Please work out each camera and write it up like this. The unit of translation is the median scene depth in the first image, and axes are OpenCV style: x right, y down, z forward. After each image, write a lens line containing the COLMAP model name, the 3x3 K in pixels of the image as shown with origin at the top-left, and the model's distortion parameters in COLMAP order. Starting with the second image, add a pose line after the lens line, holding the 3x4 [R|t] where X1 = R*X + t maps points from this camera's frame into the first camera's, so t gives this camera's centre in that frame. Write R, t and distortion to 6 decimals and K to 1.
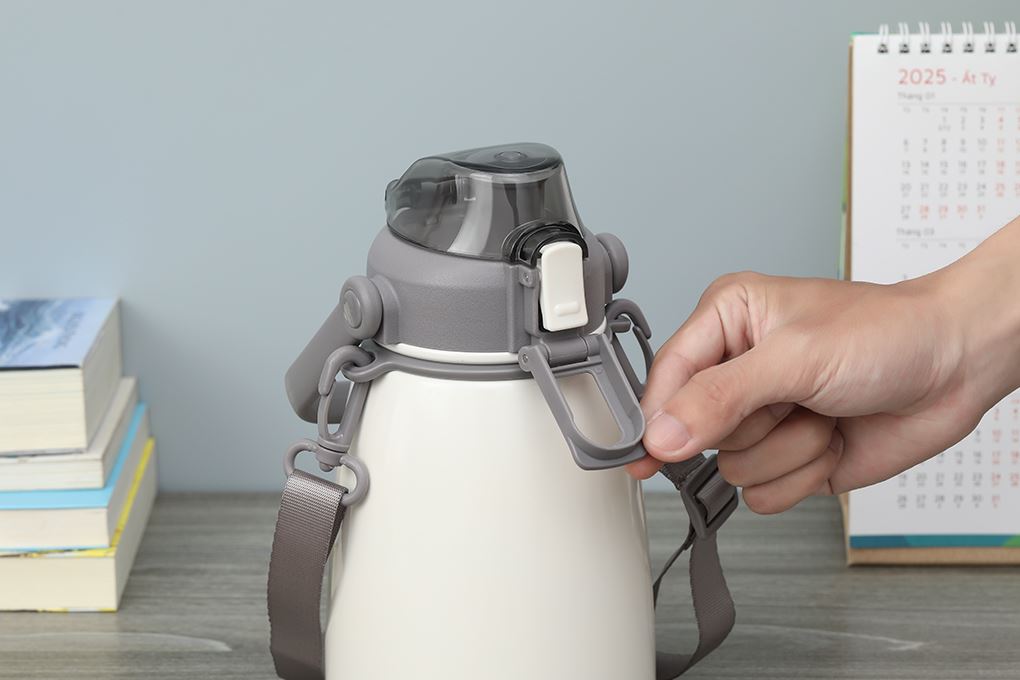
lens RADIAL K [[3024.9, 0, 508.6], [0, 3024.9, 309.6], [0, 0, 1]] dist [0.040763, -0.166470]
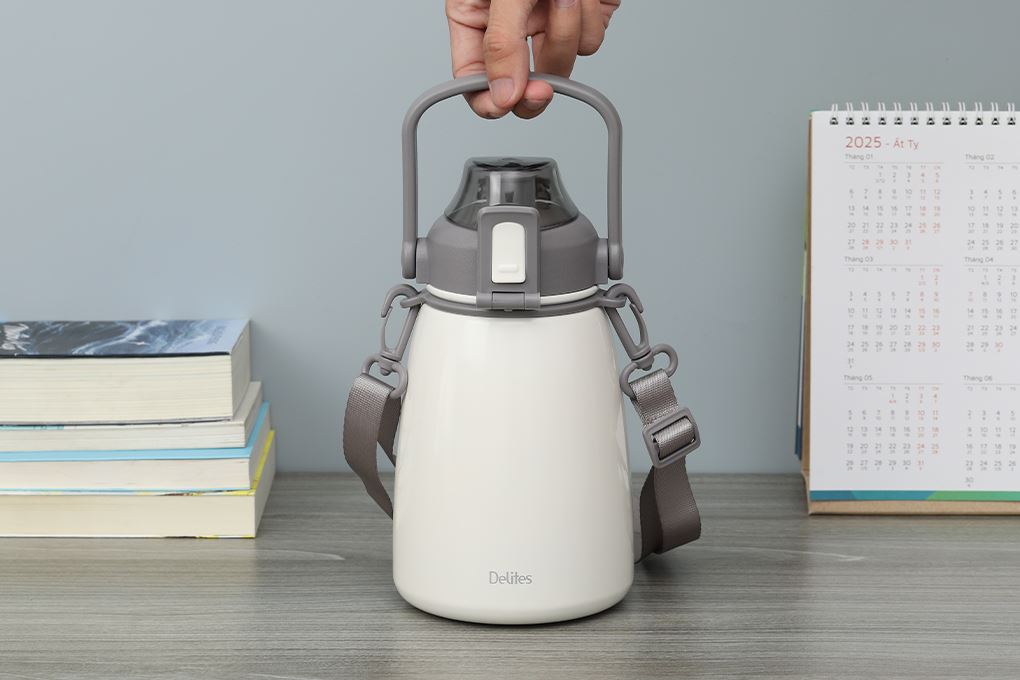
lens RADIAL K [[3024.9, 0, 508.6], [0, 3024.9, 309.6], [0, 0, 1]] dist [0.040763, -0.166470]
pose [[0.999958, 0.008187, 0.004185, -0.025018], [-0.007781, 0.995989, -0.089136, 0.116491], [-0.004898, 0.089100, 0.996011, -0.322657]]
